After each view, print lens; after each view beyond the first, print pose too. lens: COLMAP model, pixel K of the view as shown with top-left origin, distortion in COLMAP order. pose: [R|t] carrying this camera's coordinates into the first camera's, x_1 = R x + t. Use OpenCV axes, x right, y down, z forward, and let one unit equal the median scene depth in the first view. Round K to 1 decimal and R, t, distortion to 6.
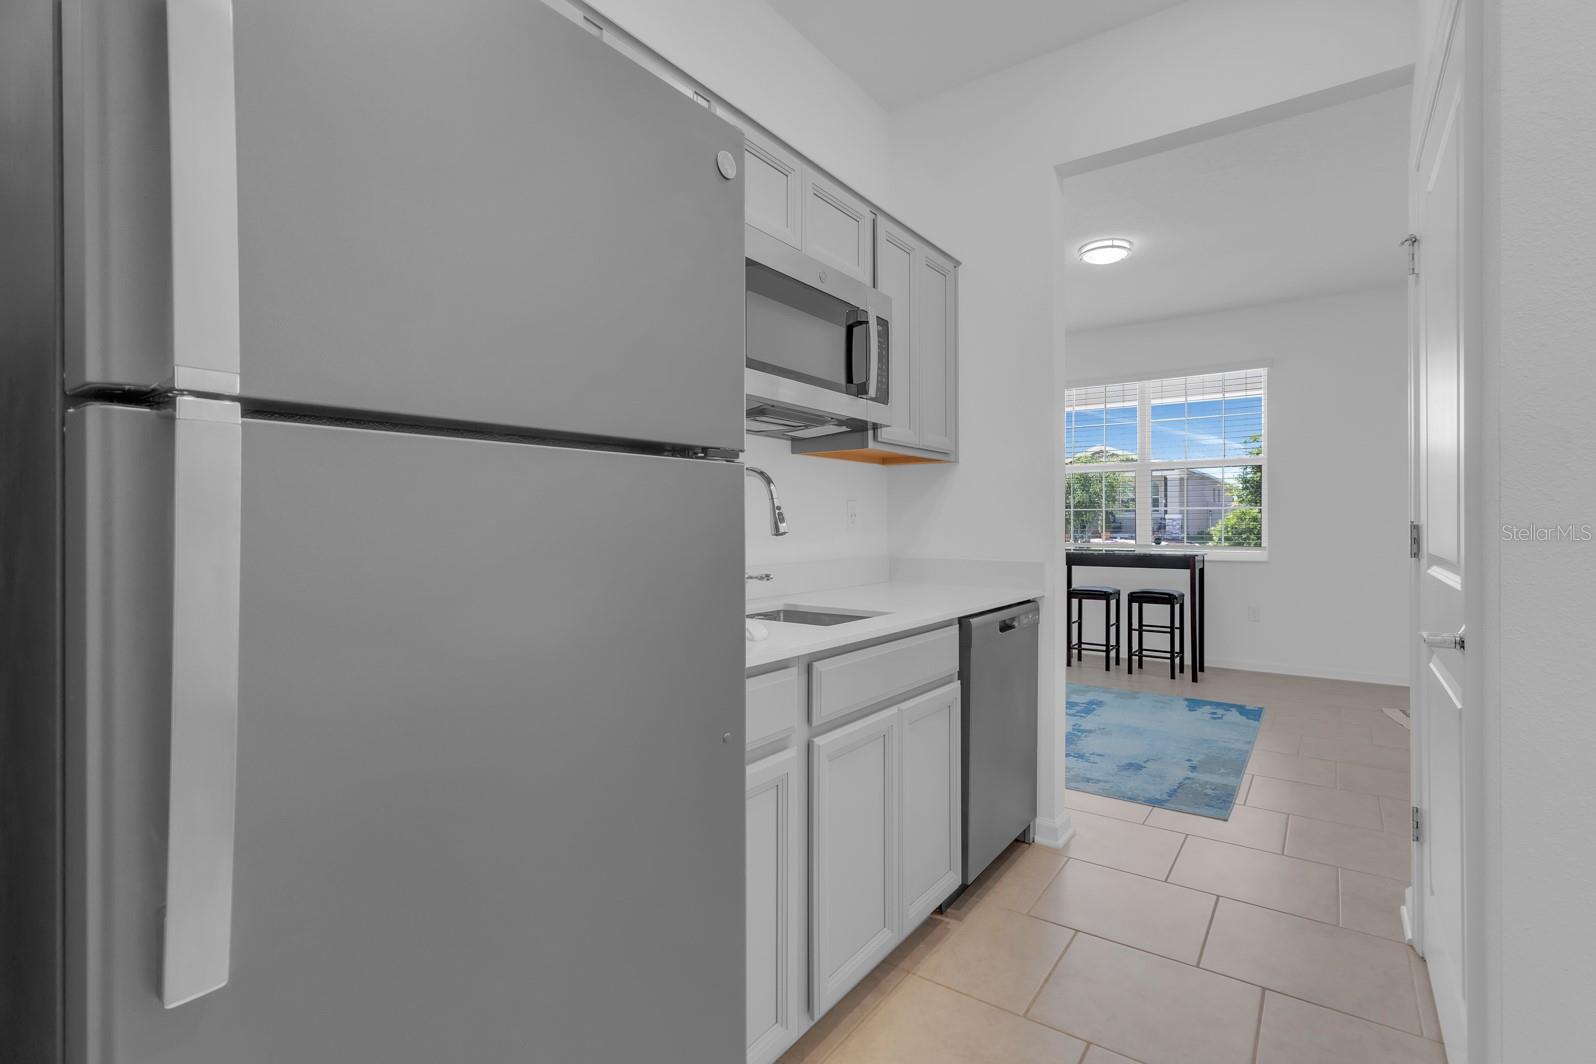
lens RADIAL K [[736.8, 0, 803.9], [0, 736.8, 526.1], [0, 0, 1]] dist [0.005951, -0.000062]
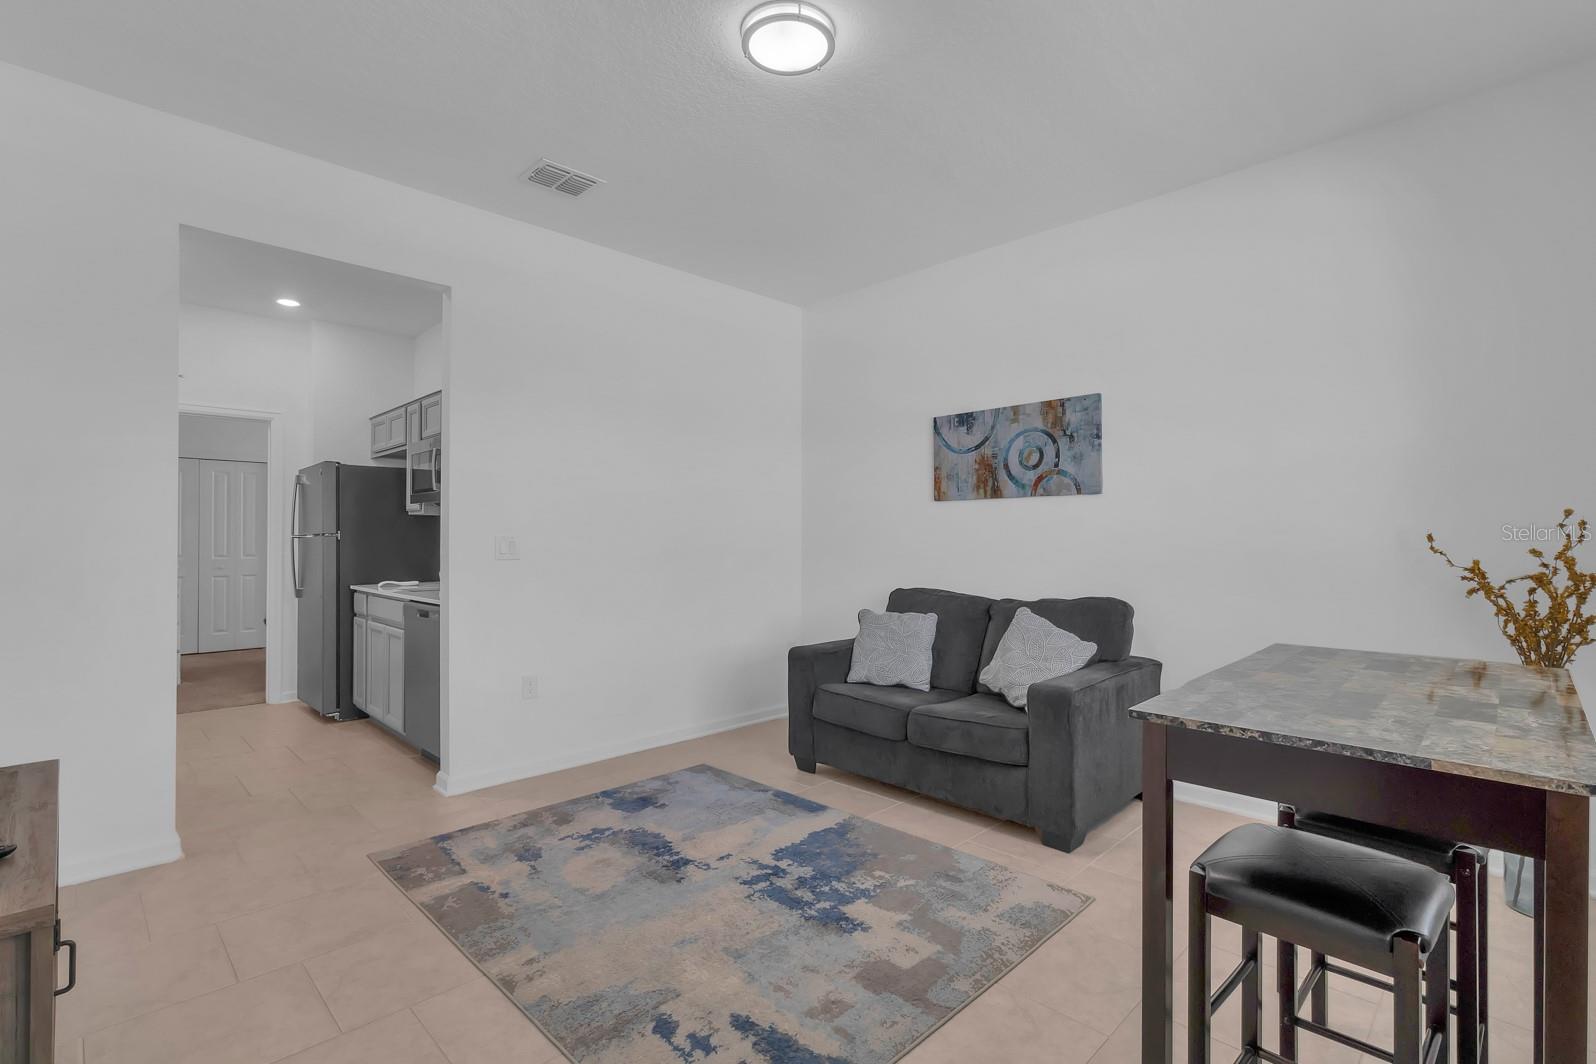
lens RADIAL K [[736.8, 0, 803.9], [0, 736.8, 526.1], [0, 0, 1]] dist [0.005951, -0.000062]
pose [[-0.159181, -0.014896, -0.987137, 0.757118], [-0.000102, 0.999886, -0.015072, -0.016515], [0.987249, -0.002299, -0.159164, 0.895954]]
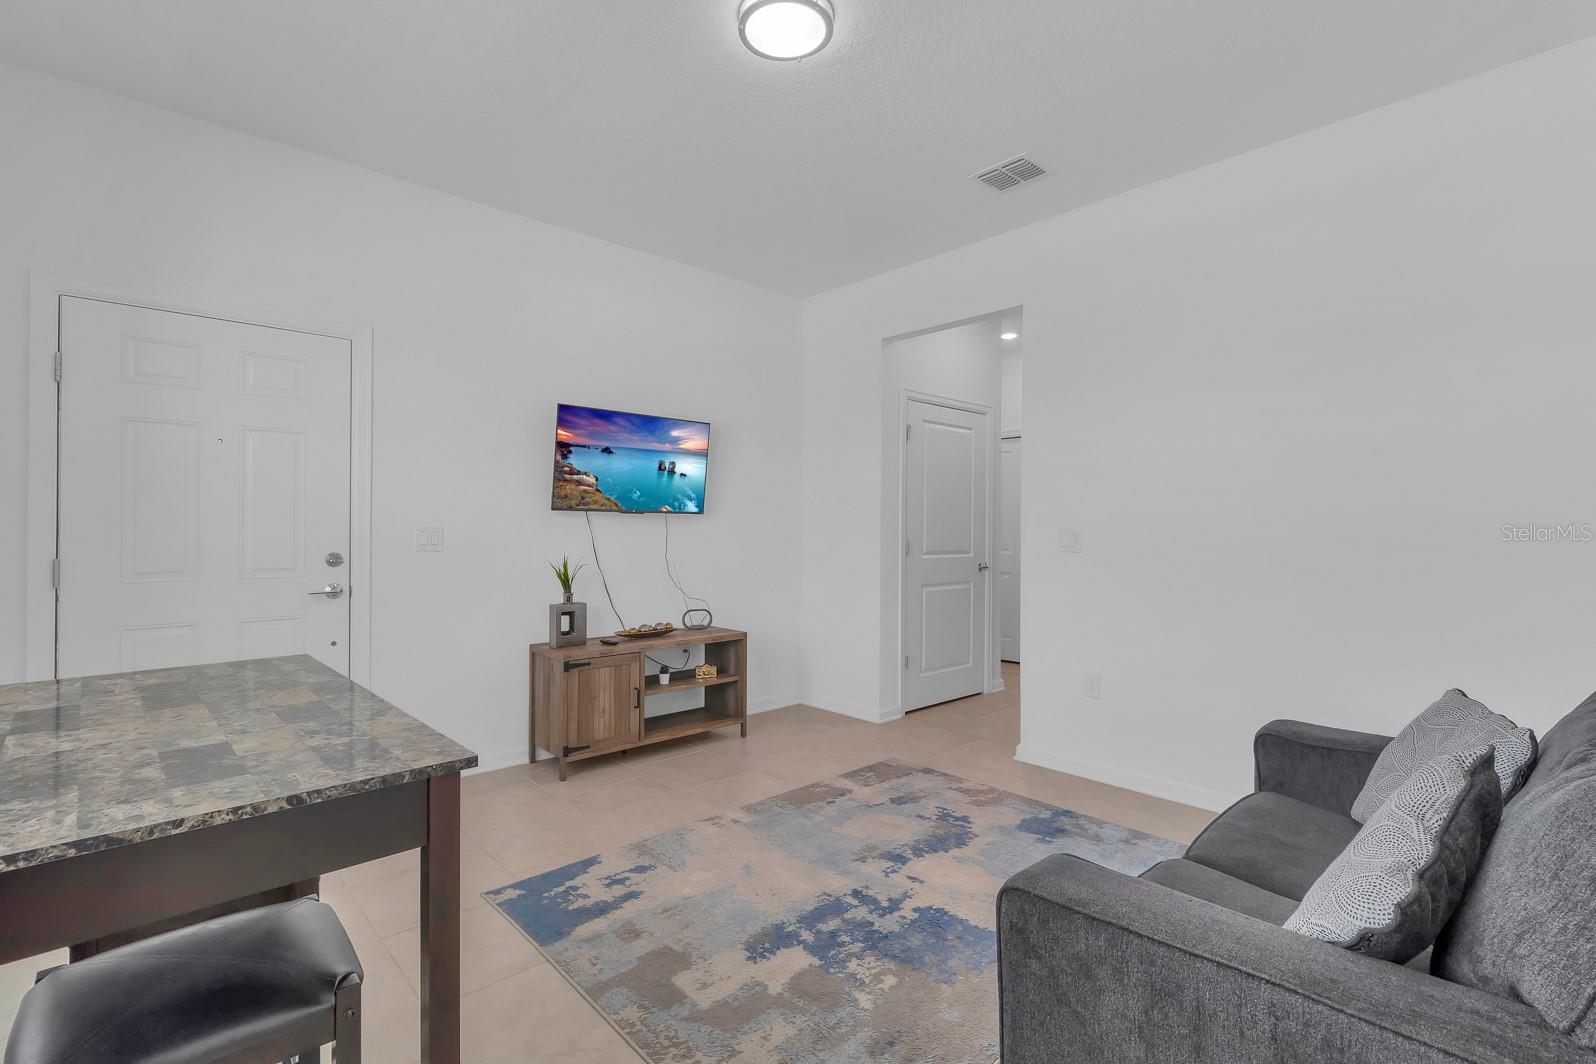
lens RADIAL K [[736.8, 0, 803.9], [0, 736.8, 526.1], [0, 0, 1]] dist [0.005951, -0.000062]
pose [[-0.981125, -0.000663, 0.193375, 0.241641], [-0.001191, 0.999996, -0.002609, -0.016698], [-0.193372, -0.002790, -0.981121, 1.228245]]
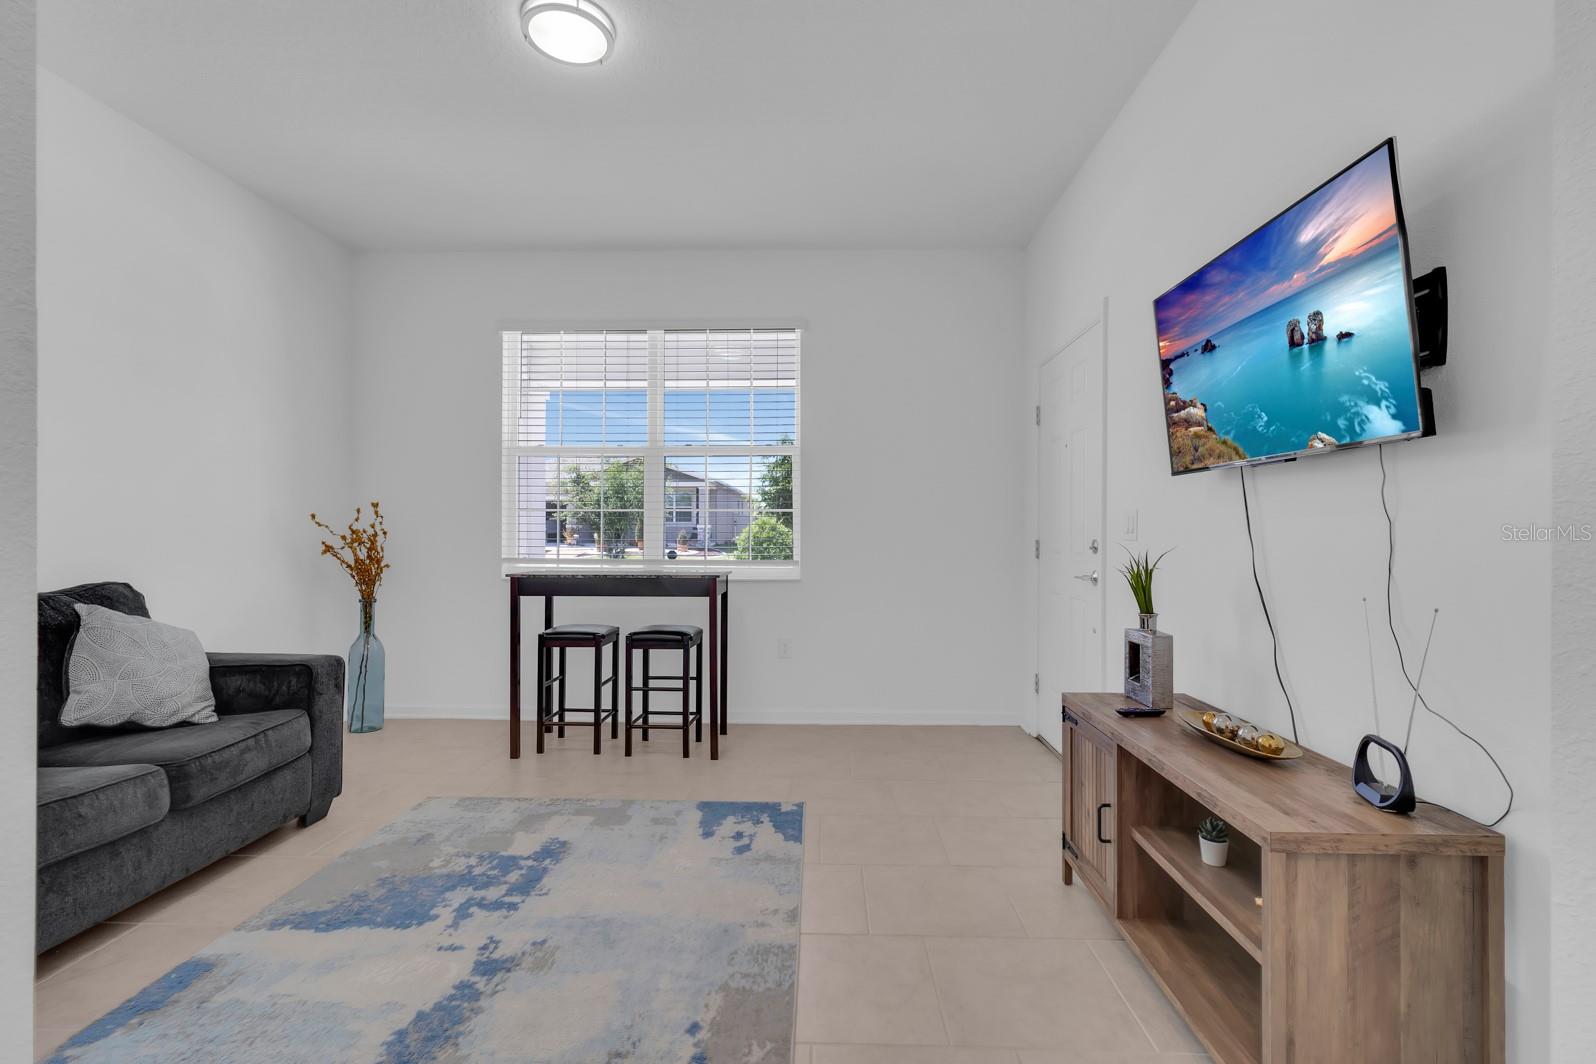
lens RADIAL K [[736.8, 0, 803.9], [0, 736.8, 526.1], [0, 0, 1]] dist [0.005951, -0.000062]
pose [[0.827372, 0.009911, 0.561566, 0.200286], [-0.002770, 0.999904, -0.013565, 0.001589], [-0.561647, 0.009668, 0.827321, 0.363703]]
